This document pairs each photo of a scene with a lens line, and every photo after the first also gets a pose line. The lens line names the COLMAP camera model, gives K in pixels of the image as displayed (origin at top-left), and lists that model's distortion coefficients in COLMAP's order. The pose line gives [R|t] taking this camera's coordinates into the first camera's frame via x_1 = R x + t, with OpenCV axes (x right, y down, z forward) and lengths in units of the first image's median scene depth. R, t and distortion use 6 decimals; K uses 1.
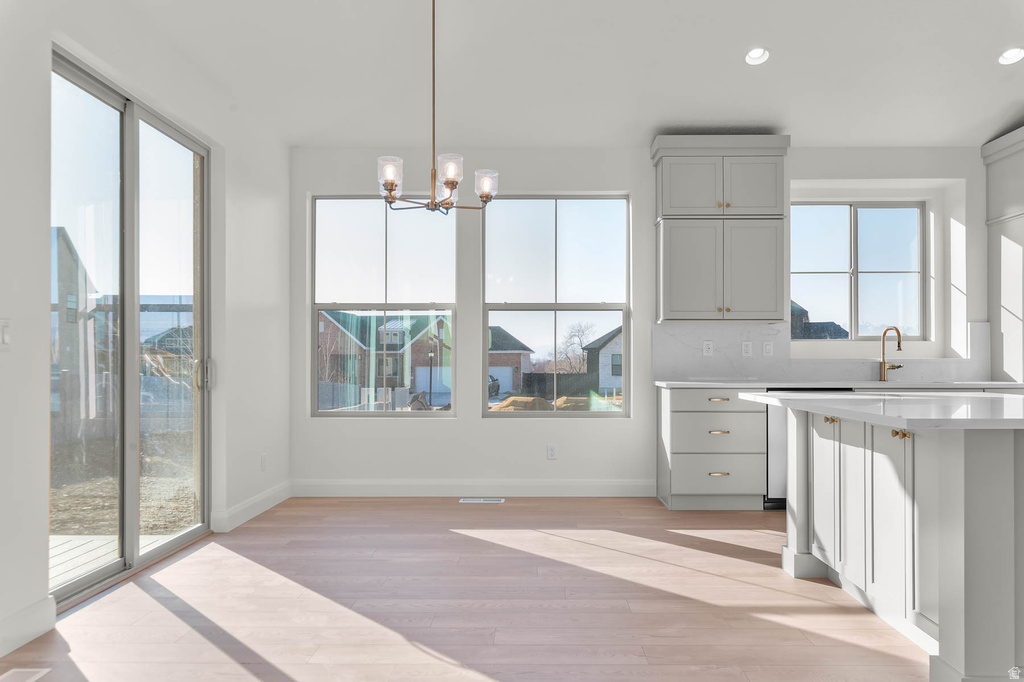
lens RADIAL K [[774.2, 0, 520.3], [0, 774.2, 350.1], [0, 0, 1]] dist [-0.012546, 0.003741]
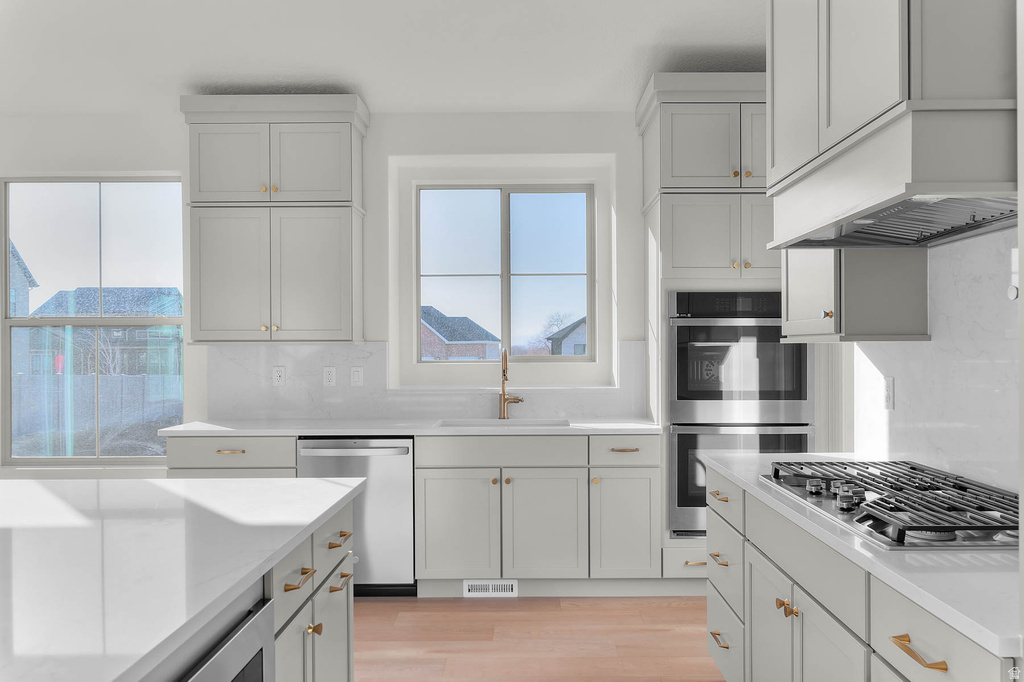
lens RADIAL K [[774.2, 0, 500.1], [0, 774.2, 344.6], [0, 0, 1]] dist [-0.012546, 0.003741]
pose [[0.999816, -0.004112, 0.018758, 0.464427], [0.004013, 0.999978, 0.005320, -0.038209], [-0.018779, -0.005244, 0.999810, 0.241789]]
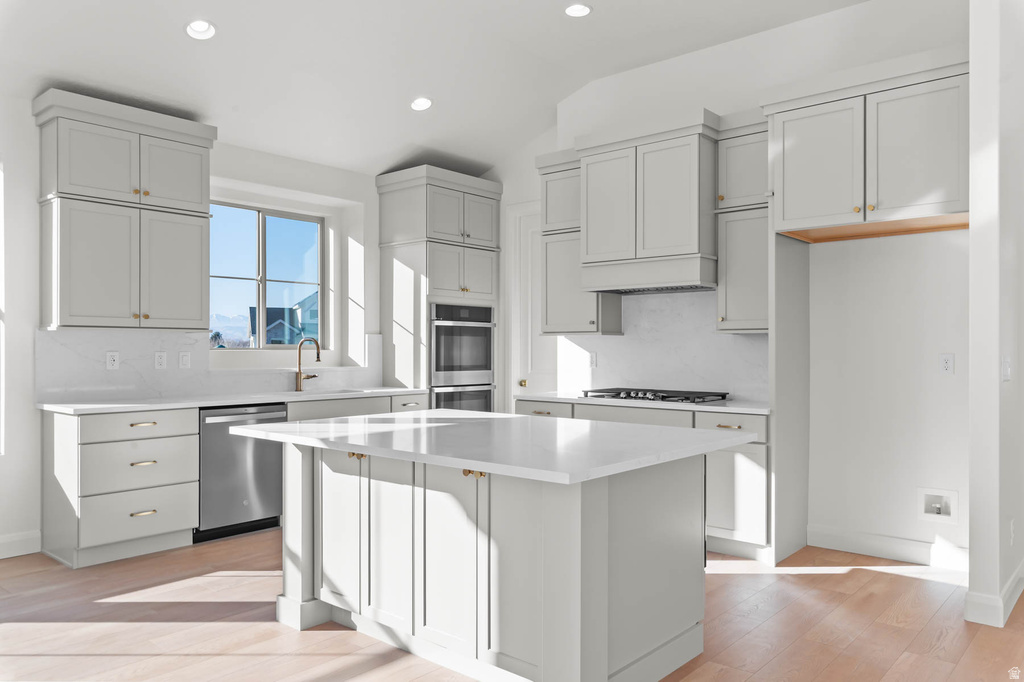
lens RADIAL K [[733.9, 0, 523.1], [0, 733.9, 343.9], [0, 0, 1]] dist [-0.002414, -0.003318]
pose [[0.637151, 0.005178, 0.770722, -0.087382], [-0.009615, 0.999953, 0.001230, -0.026329], [-0.770679, -0.008194, 0.637171, 0.164539]]
